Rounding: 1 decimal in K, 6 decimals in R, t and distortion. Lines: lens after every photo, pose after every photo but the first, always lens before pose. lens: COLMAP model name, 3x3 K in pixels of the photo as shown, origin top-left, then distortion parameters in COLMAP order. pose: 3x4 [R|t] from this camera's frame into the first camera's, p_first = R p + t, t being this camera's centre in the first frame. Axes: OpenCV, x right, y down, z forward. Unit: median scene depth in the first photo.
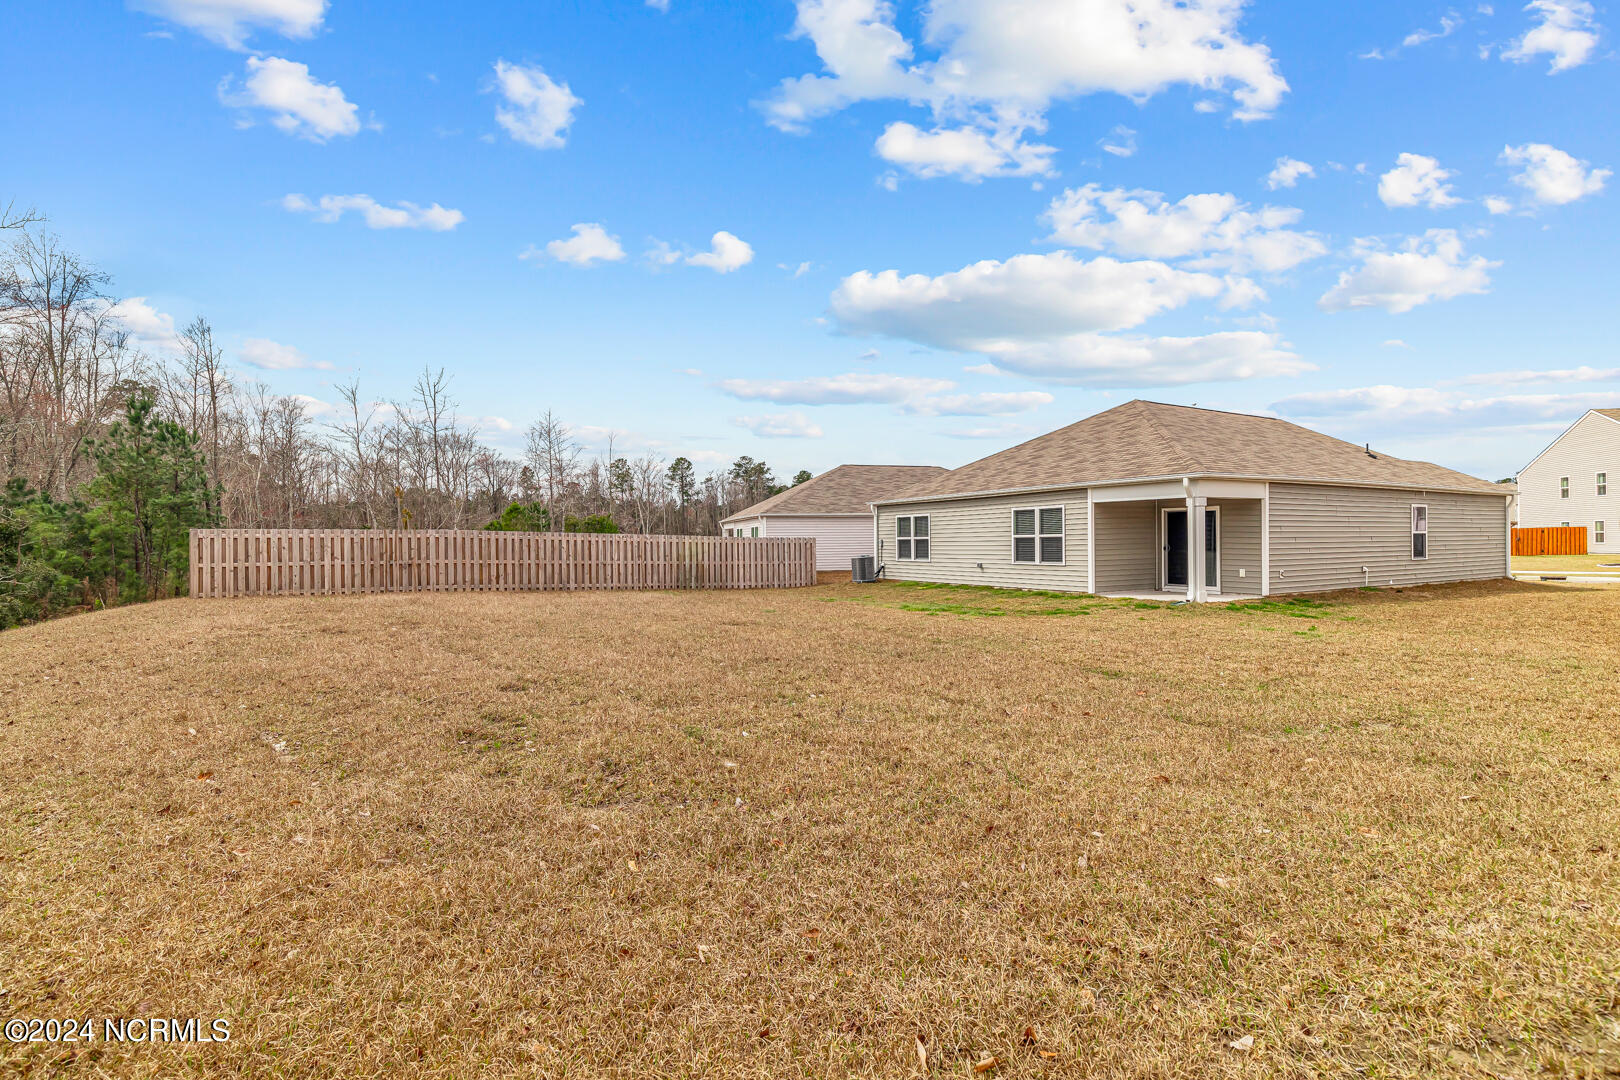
lens RADIAL K [[760.1, 0, 795.0], [0, 760.1, 535.1], [0, 0, 1]] dist [-0.000090, 0.000284]
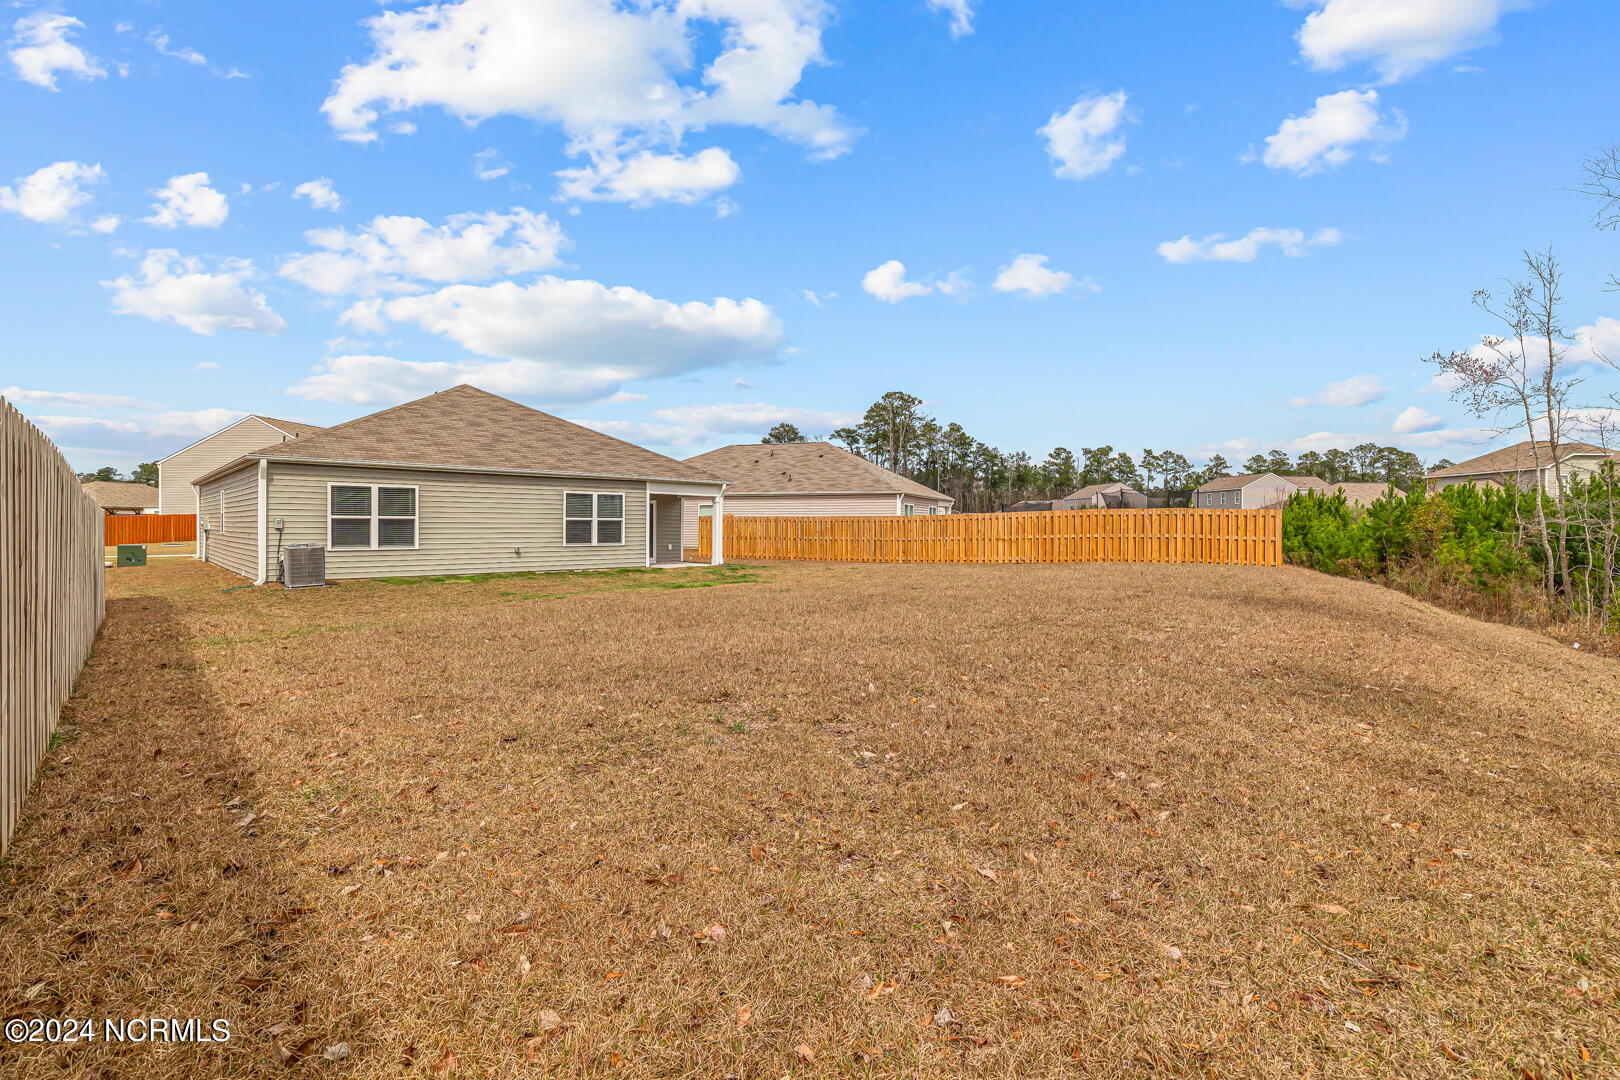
lens RADIAL K [[760.1, 0, 809.2], [0, 760.1, 526.4], [0, 0, 1]] dist [-0.000090, 0.000284]
pose [[-0.307311, 0.015928, 0.951476, -0.796253], [-0.002478, 0.999843, -0.017538, 0.029671], [-0.951606, -0.007748, -0.307223, 1.035564]]
